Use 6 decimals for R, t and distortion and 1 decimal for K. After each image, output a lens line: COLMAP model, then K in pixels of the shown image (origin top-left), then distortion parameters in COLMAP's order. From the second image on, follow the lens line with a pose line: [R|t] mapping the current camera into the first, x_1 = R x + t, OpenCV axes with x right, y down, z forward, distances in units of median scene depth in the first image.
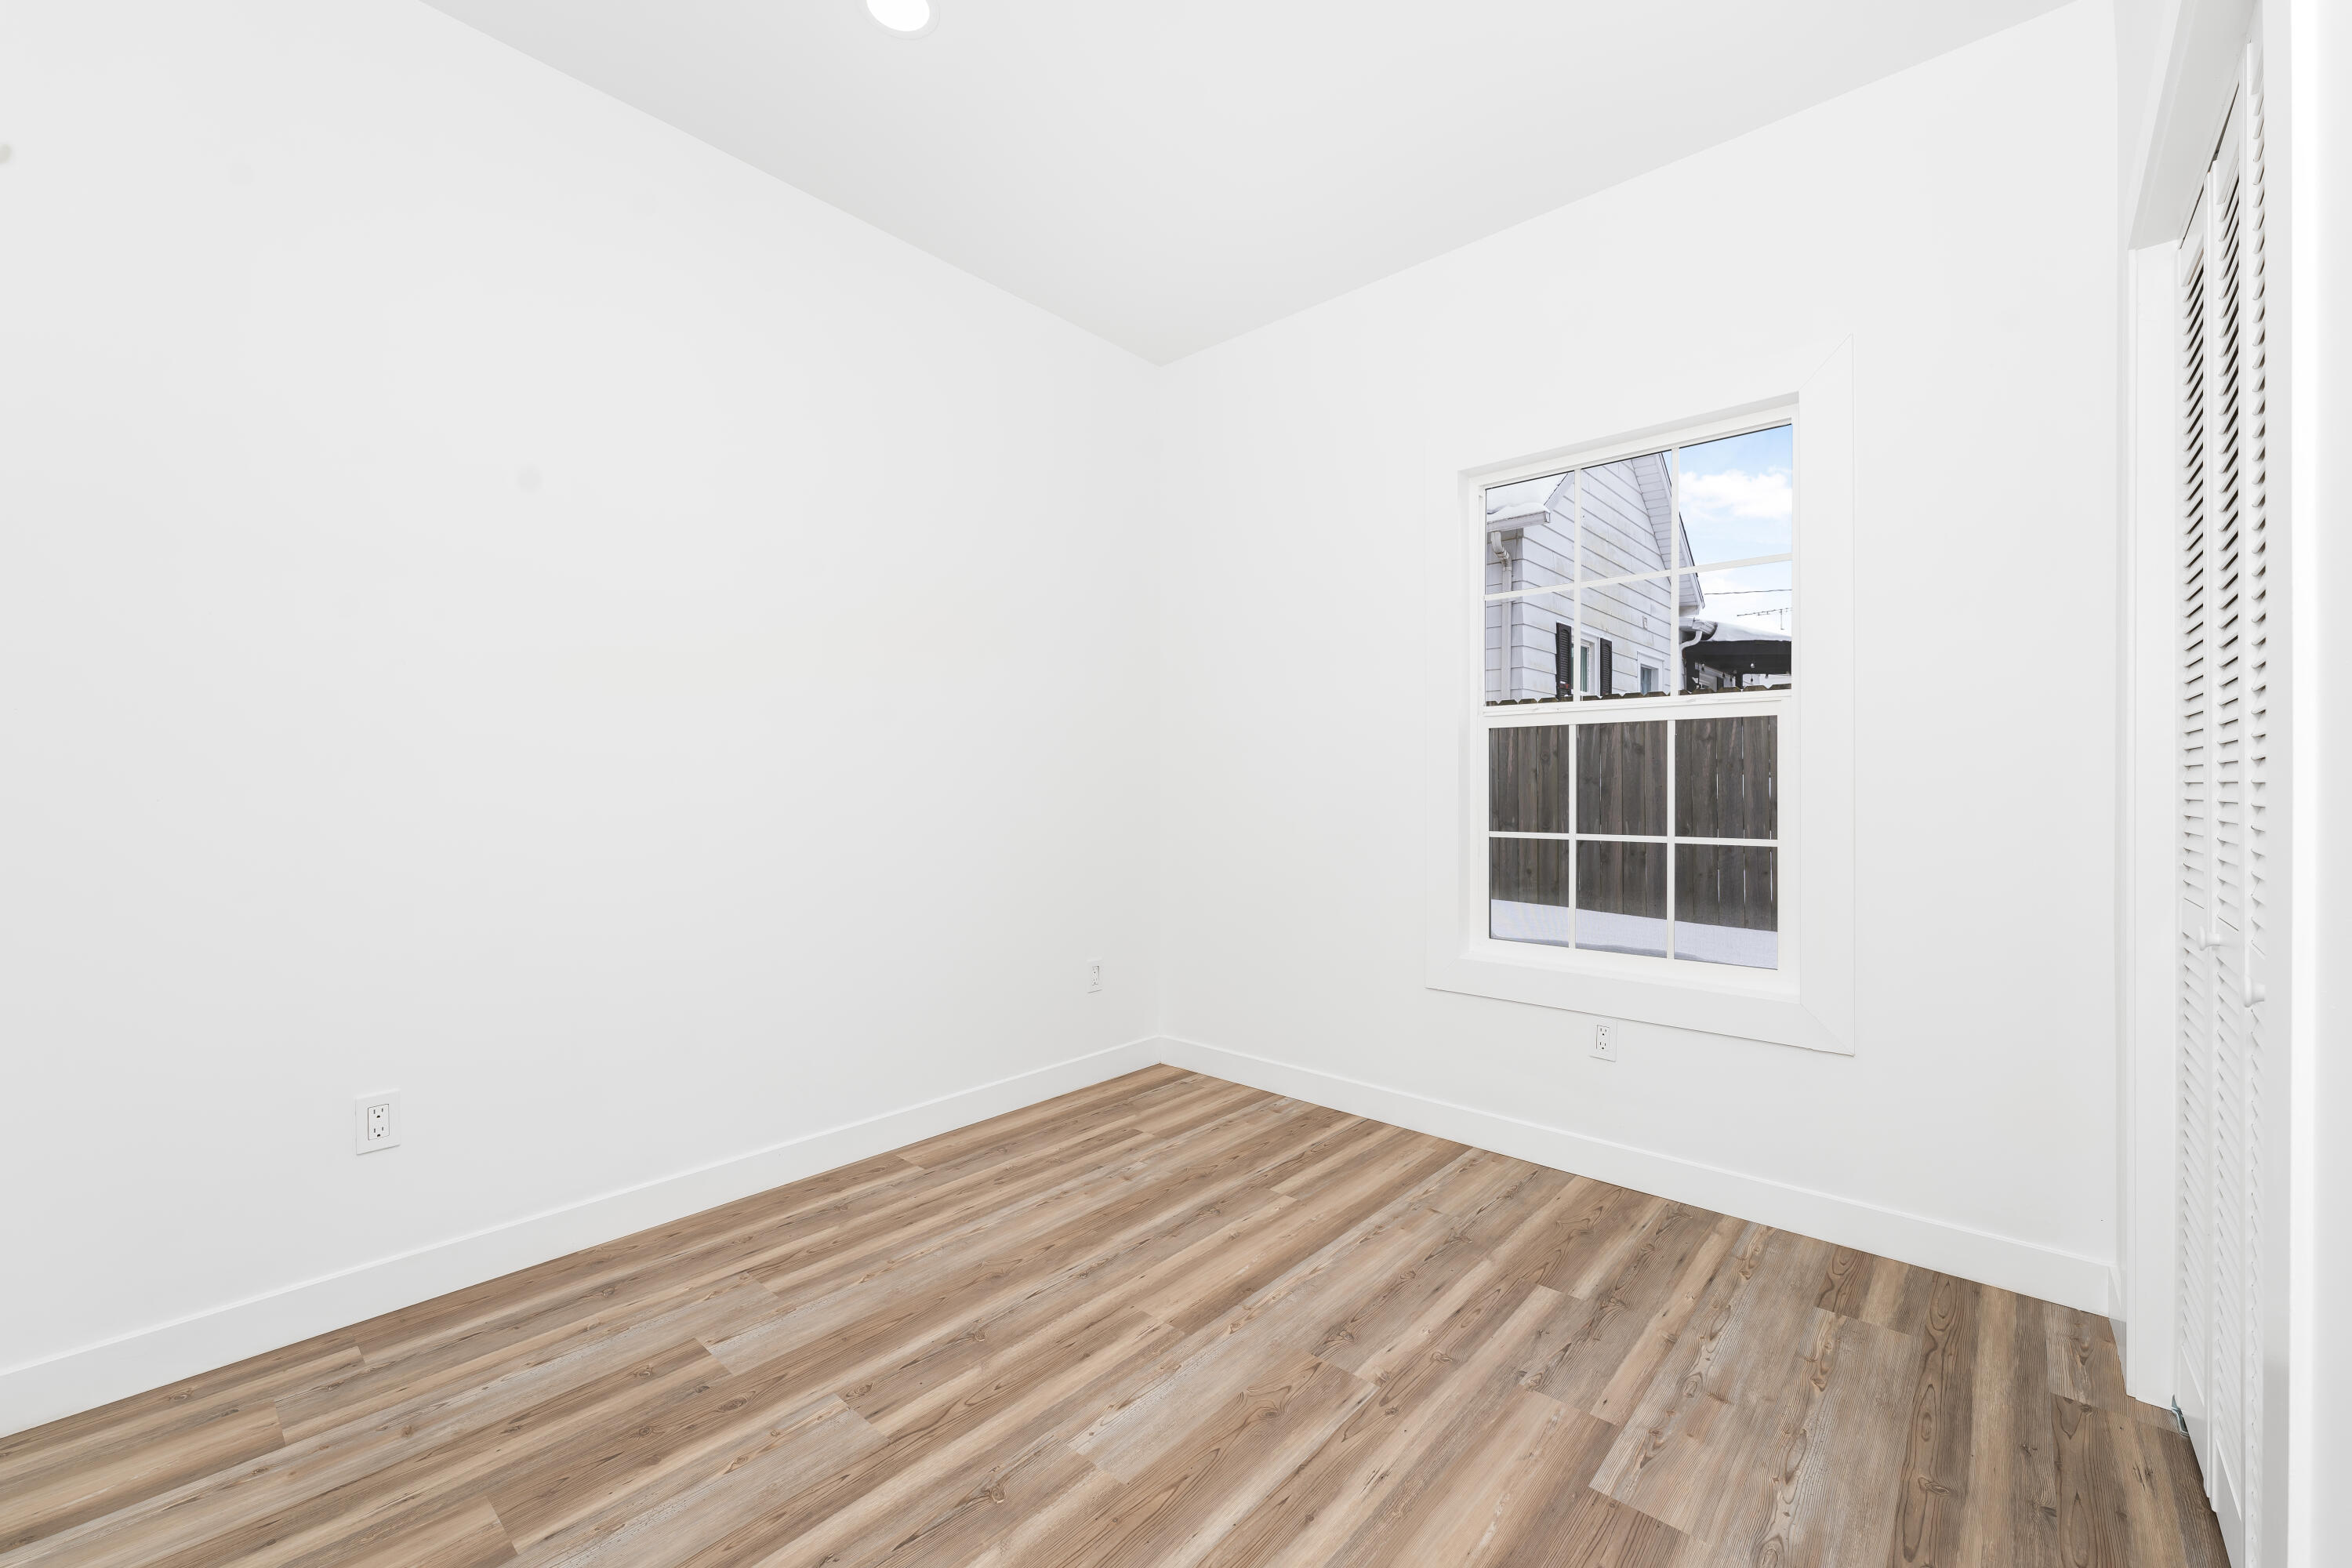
lens RADIAL K [[945.6, 0, 1182.6], [0, 945.6, 789.2], [0, 0, 1]] dist [0.011834, -0.000092]
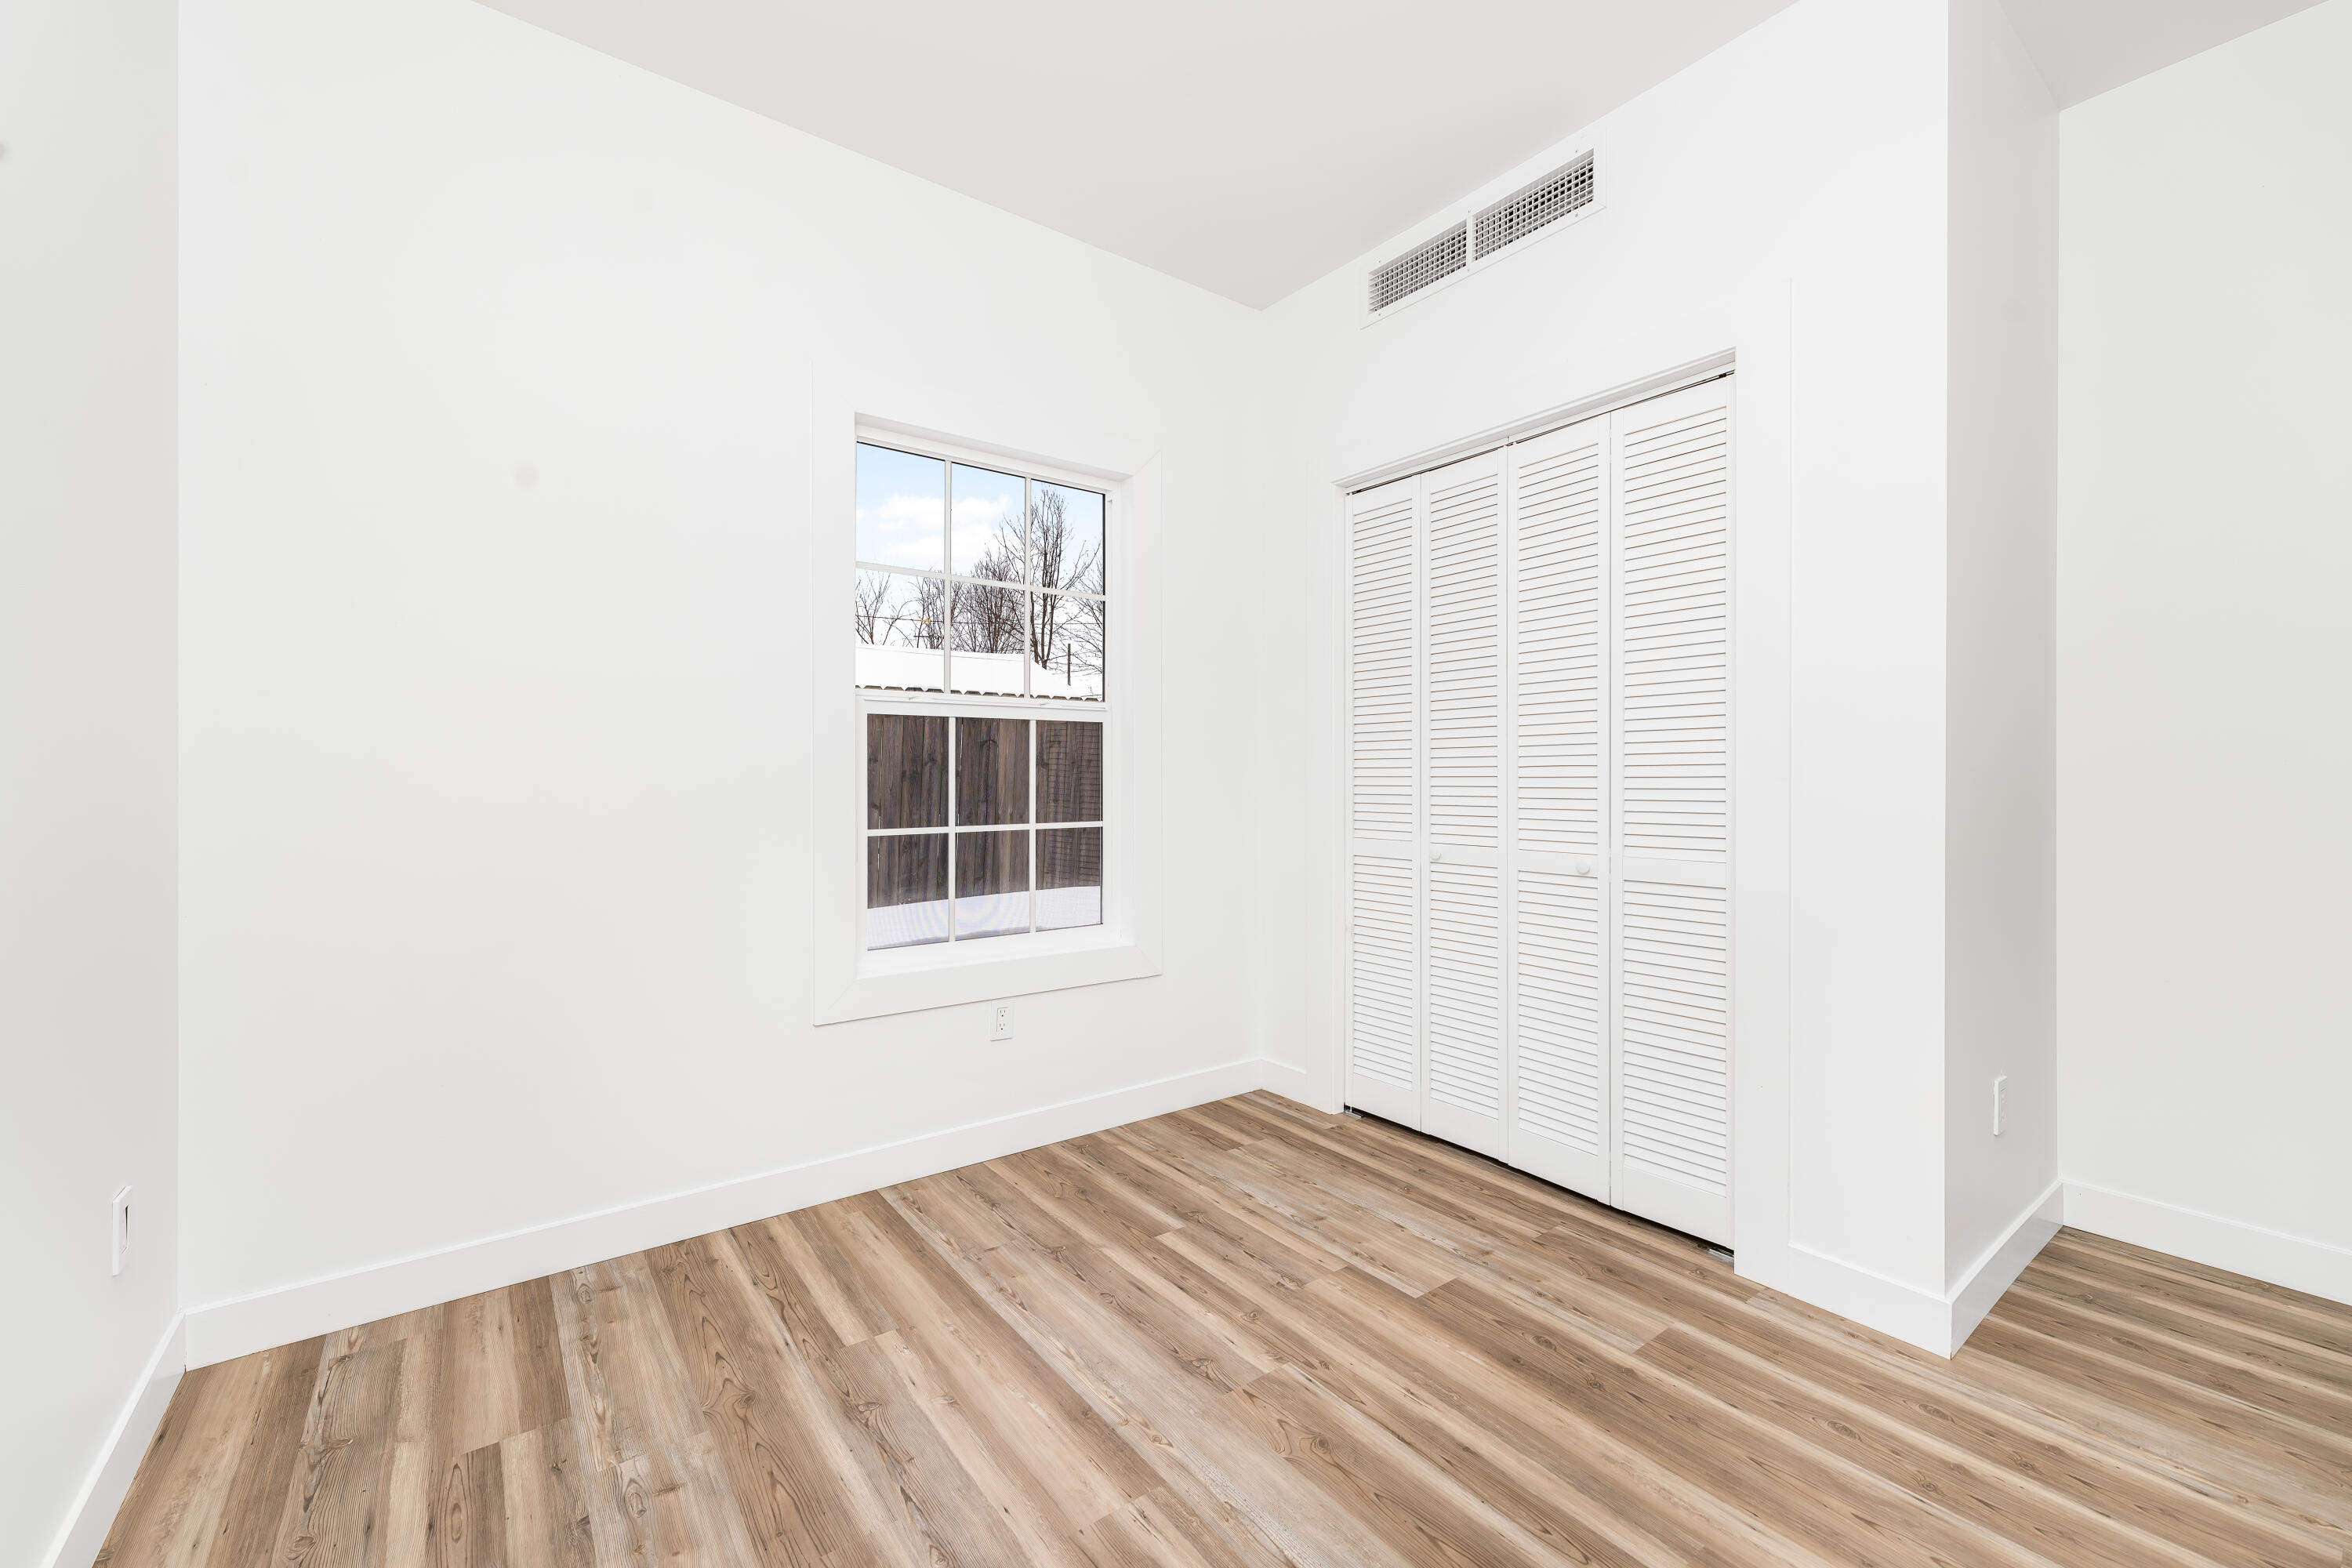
lens RADIAL K [[945.6, 0, 1182.6], [0, 945.6, 789.2], [0, 0, 1]] dist [0.011834, -0.000092]
pose [[0.204620, -0.008544, 0.978804, -0.576330], [0.002747, 0.999963, 0.008154, 0.000439], [-0.978838, 0.001020, 0.204636, 0.637077]]
